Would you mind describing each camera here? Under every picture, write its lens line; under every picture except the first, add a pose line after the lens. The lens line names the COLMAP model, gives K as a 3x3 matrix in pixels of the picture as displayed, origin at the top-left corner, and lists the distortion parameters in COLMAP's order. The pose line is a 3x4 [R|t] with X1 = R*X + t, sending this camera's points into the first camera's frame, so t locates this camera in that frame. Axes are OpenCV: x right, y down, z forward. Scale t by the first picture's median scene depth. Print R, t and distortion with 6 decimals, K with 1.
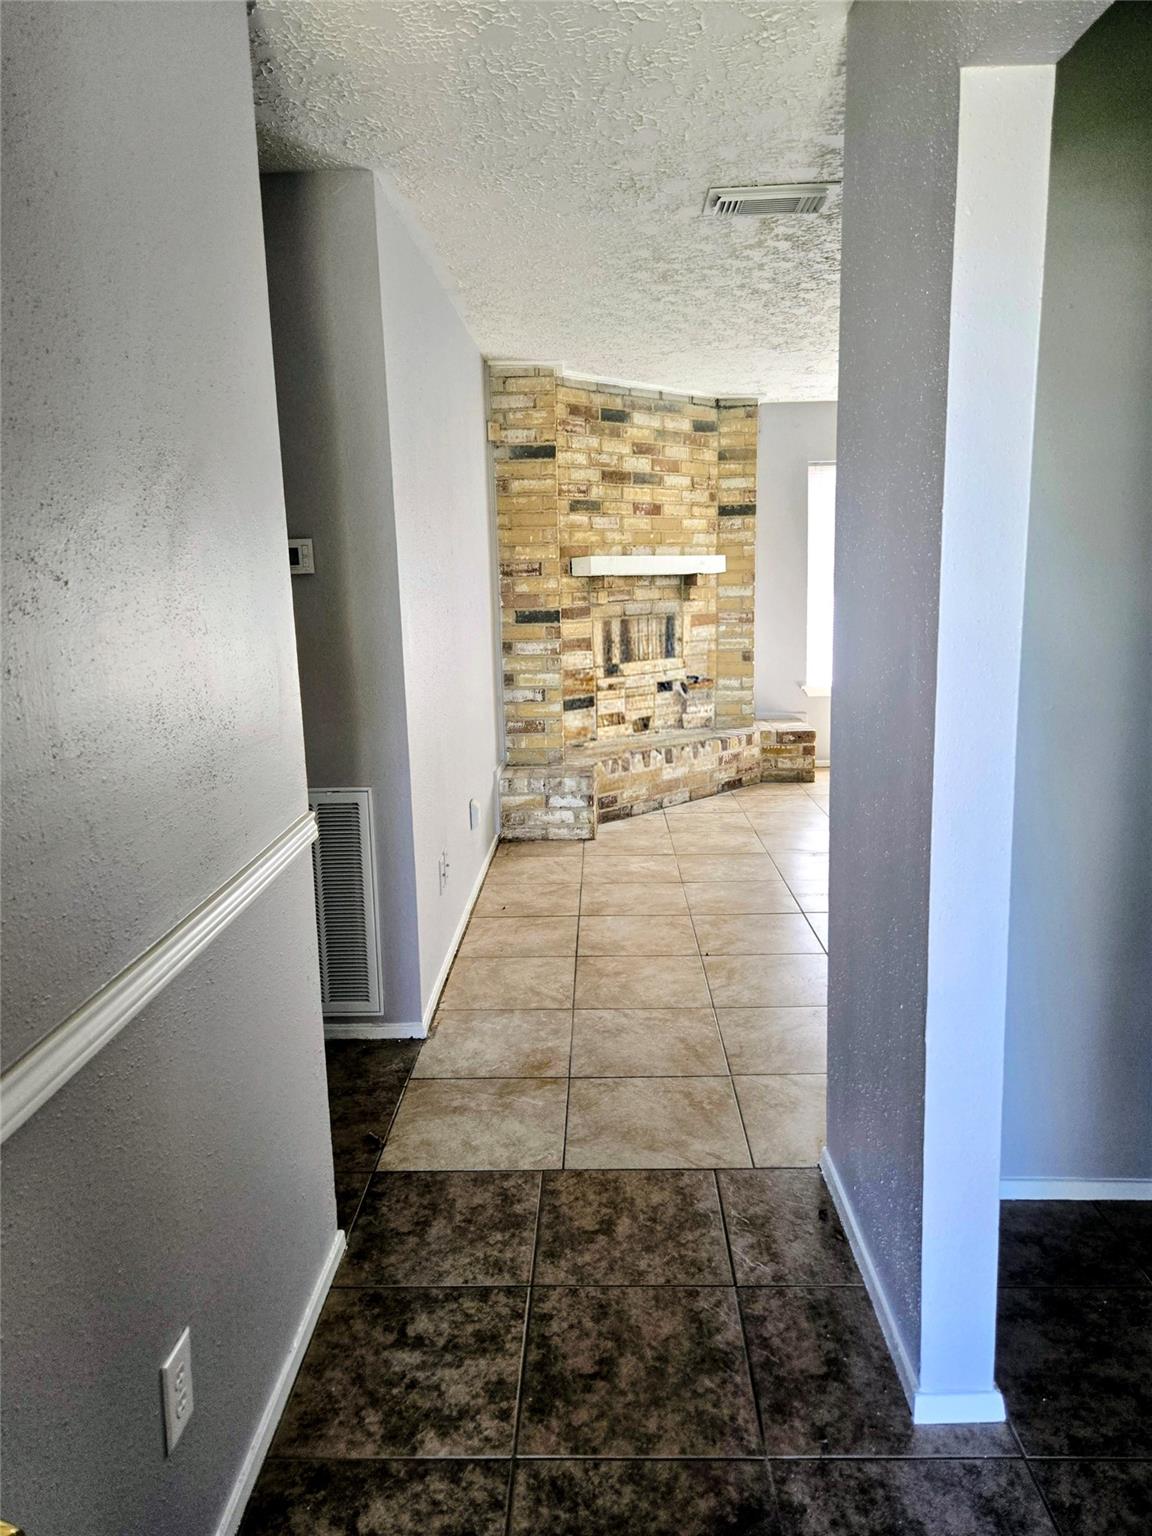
lens RADIAL K [[1040.9, 0, 564.3], [0, 1040.9, 764.5], [0, 0, 1]] dist [0.039374, -0.020138]
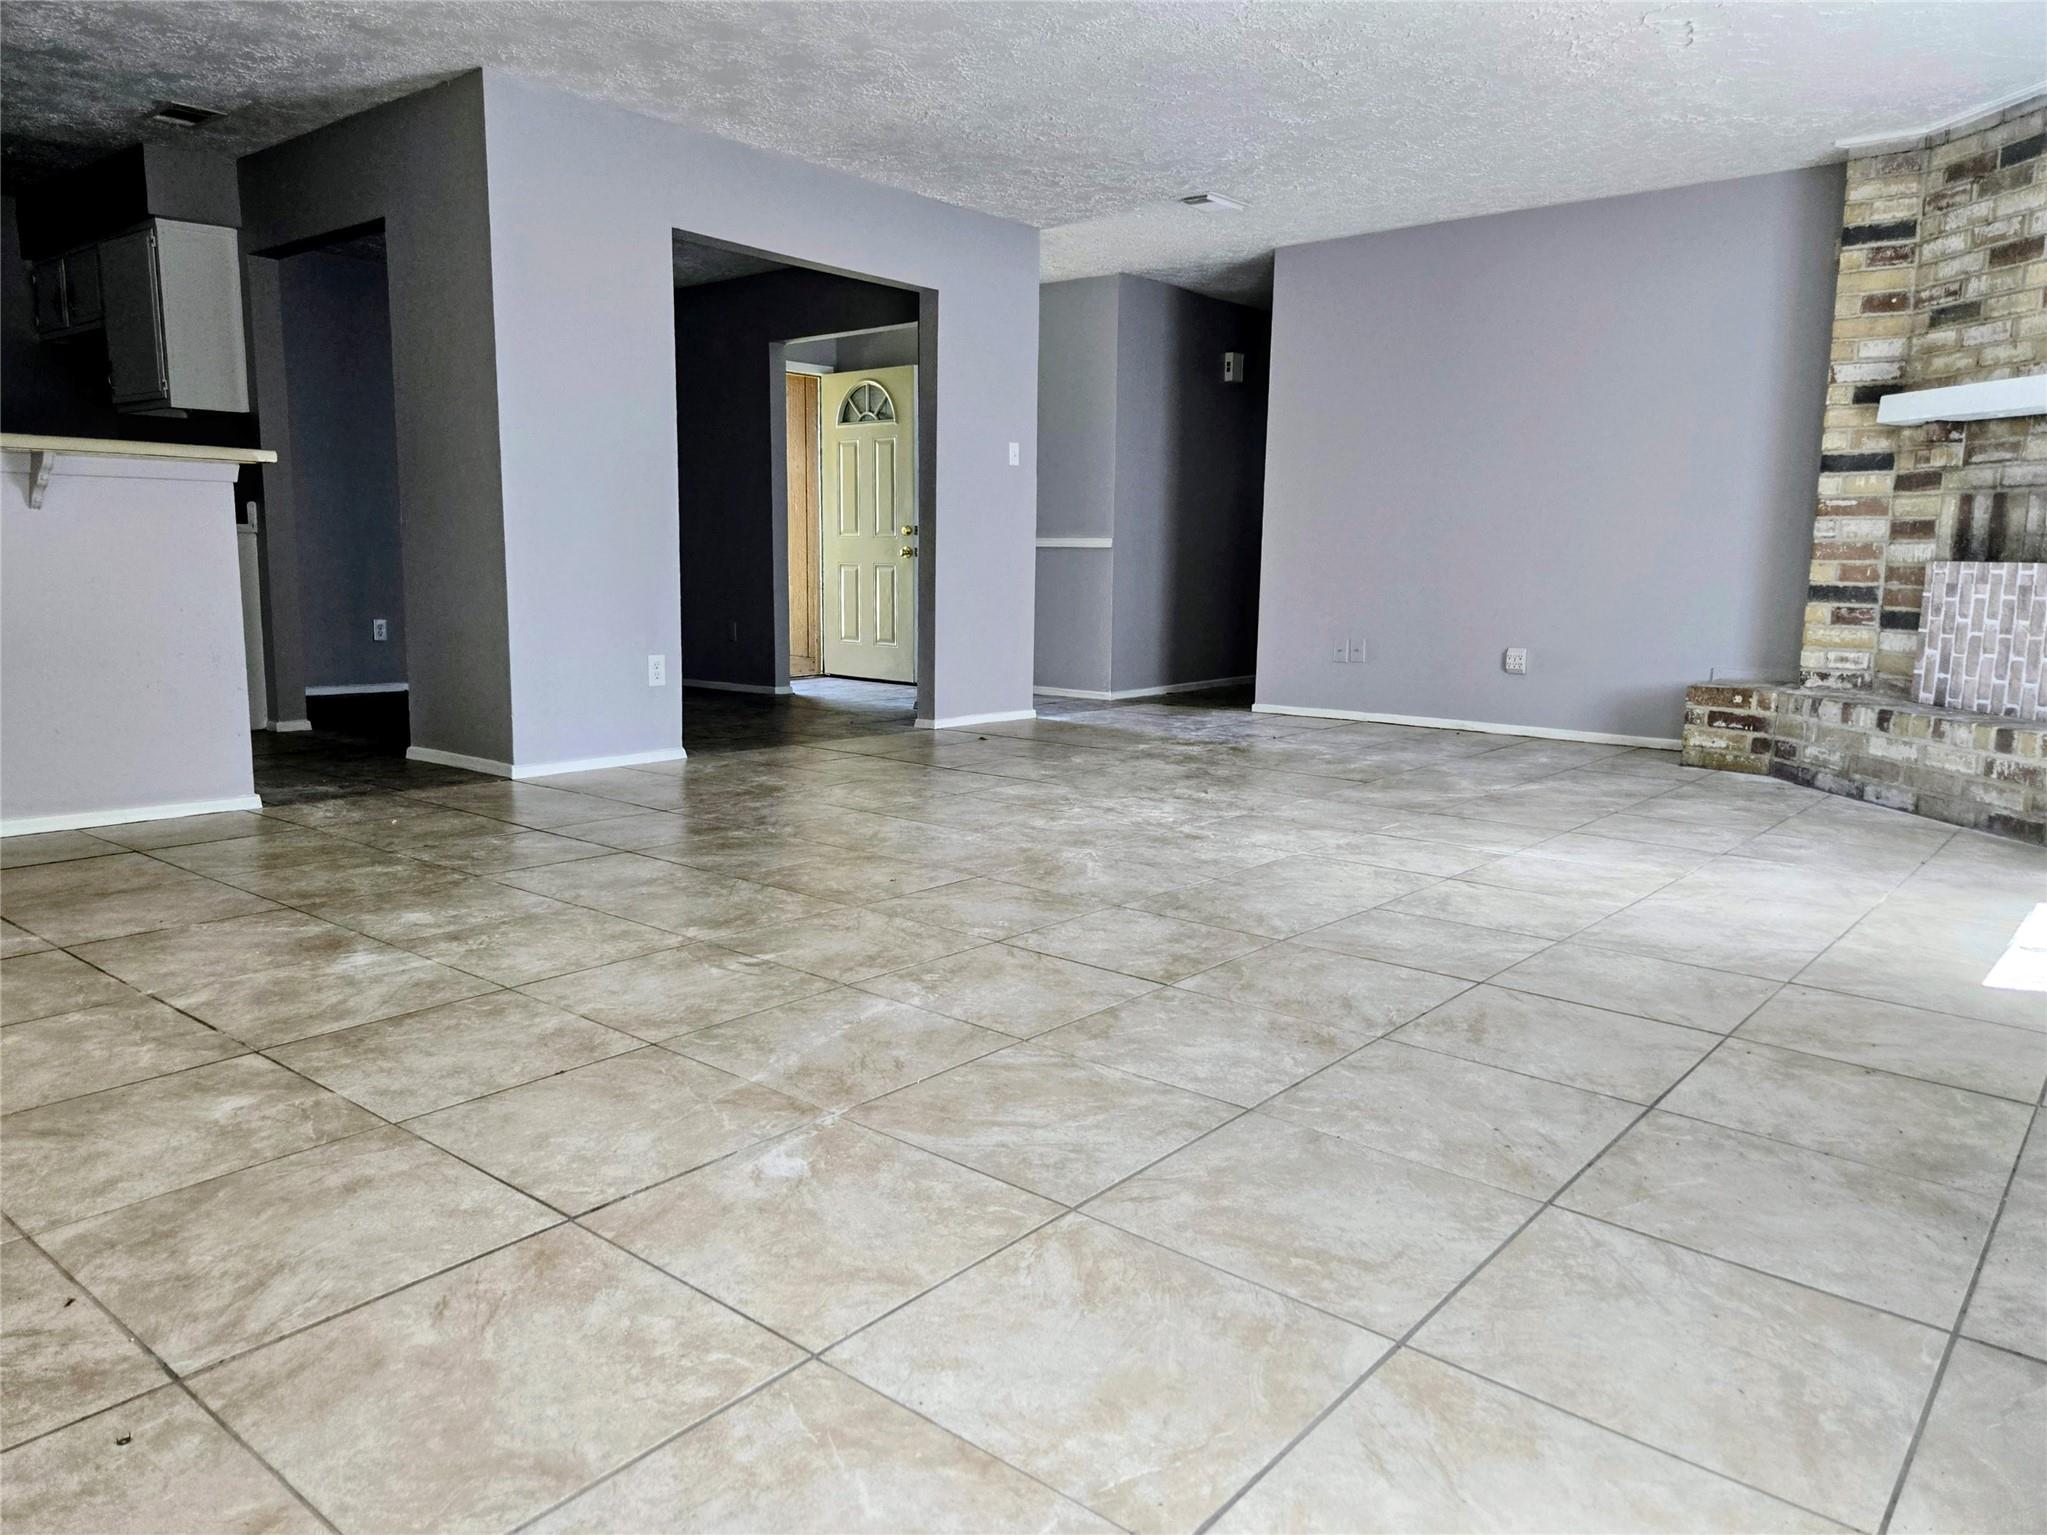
lens RADIAL K [[1387.1, 0, 1016.1], [0, 1387.1, 763.7], [0, 0, 1]] dist [0.039374, -0.020138]
pose [[-0.617074, 0.136677, -0.774944, 0.974572], [-0.146004, 0.947815, 0.283426, -0.131171], [0.773241, 0.288040, -0.564917, 1.004308]]
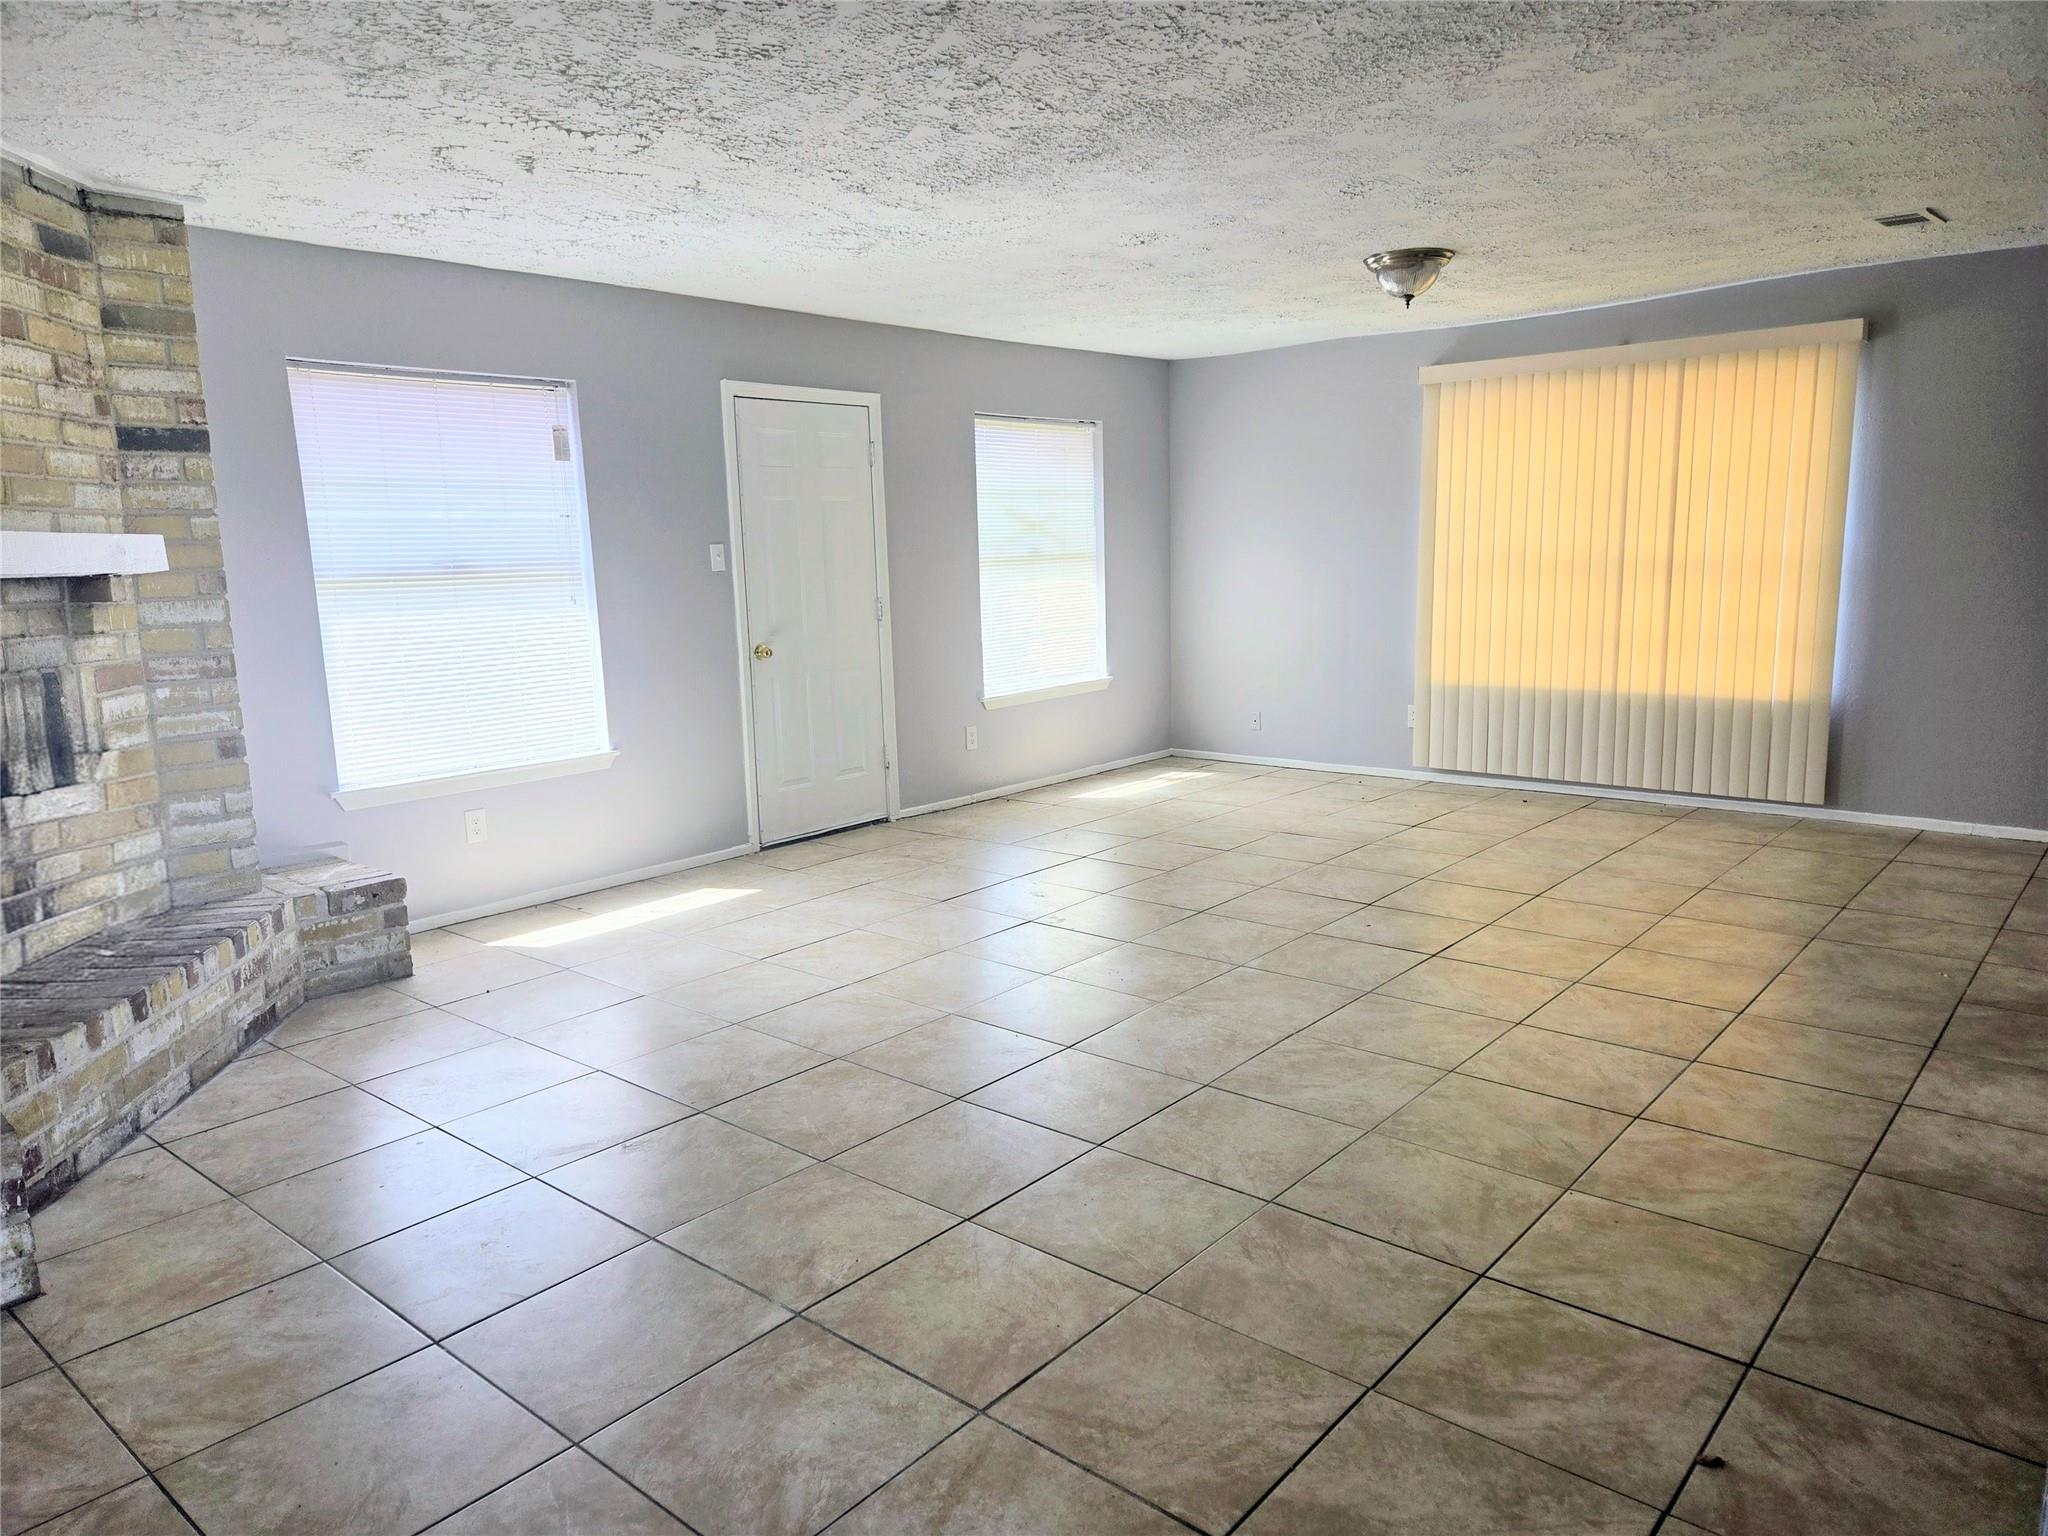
lens RADIAL K [[1387.8, 0, 1009.8], [0, 1387.8, 766.5], [0, 0, 1]] dist [0.039374, -0.020138]
pose [[0.629121, -0.115733, 0.768643, -0.096426], [0.151940, 0.988088, 0.024415, -0.059181], [-0.762313, 0.101428, 0.639212, 0.334928]]
